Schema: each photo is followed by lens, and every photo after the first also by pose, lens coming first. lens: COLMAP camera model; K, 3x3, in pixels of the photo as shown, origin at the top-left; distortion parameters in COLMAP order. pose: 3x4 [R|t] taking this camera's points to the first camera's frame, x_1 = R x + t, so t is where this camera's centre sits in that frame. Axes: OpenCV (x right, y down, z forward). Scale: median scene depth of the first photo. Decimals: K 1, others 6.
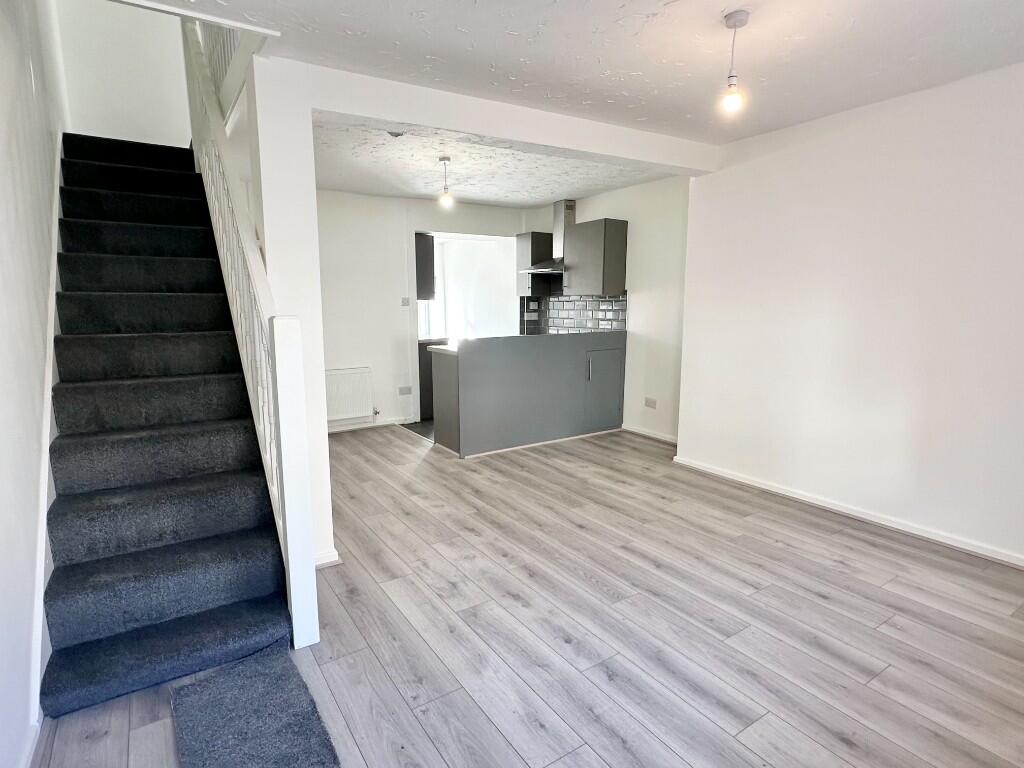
lens RADIAL K [[545.6, 0, 505.8], [0, 545.6, 389.7], [0, 0, 1]] dist [0.004647, -0.001222]
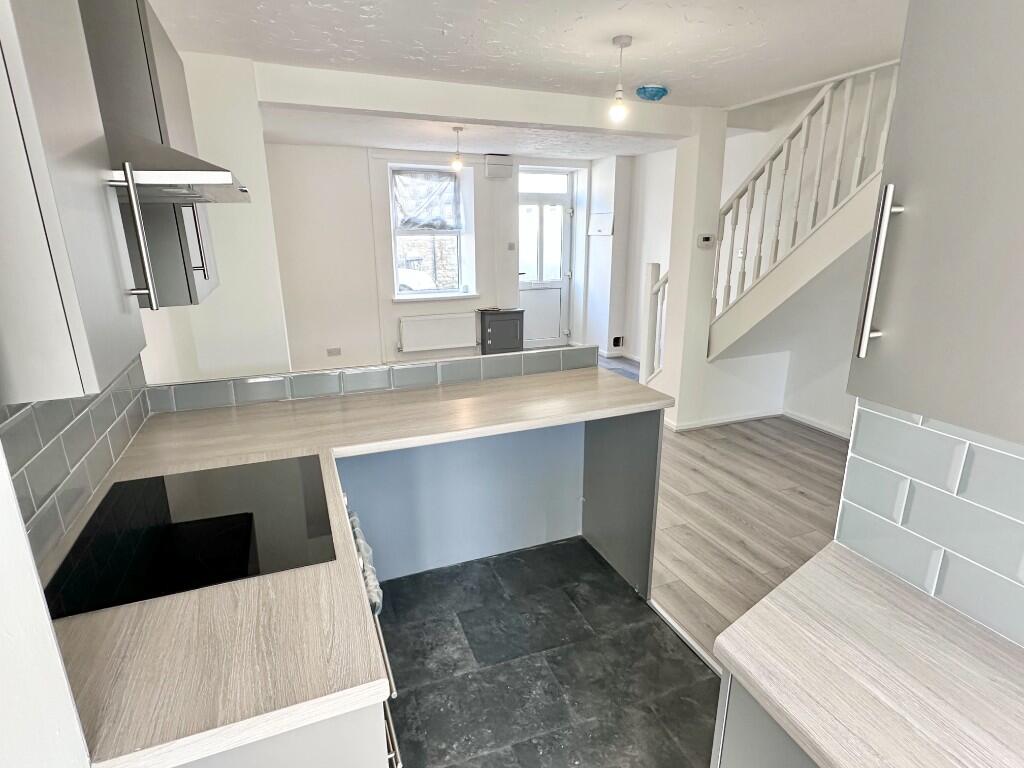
lens RADIAL K [[545.6, 0, 509.2], [0, 545.6, 388.6], [0, 0, 1]] dist [0.004647, -0.001222]
pose [[-0.982699, -0.040318, 0.180770, -0.123394], [0.041168, 0.904053, 0.425433, -0.370487], [-0.180579, 0.425514, -0.886752, 1.884586]]
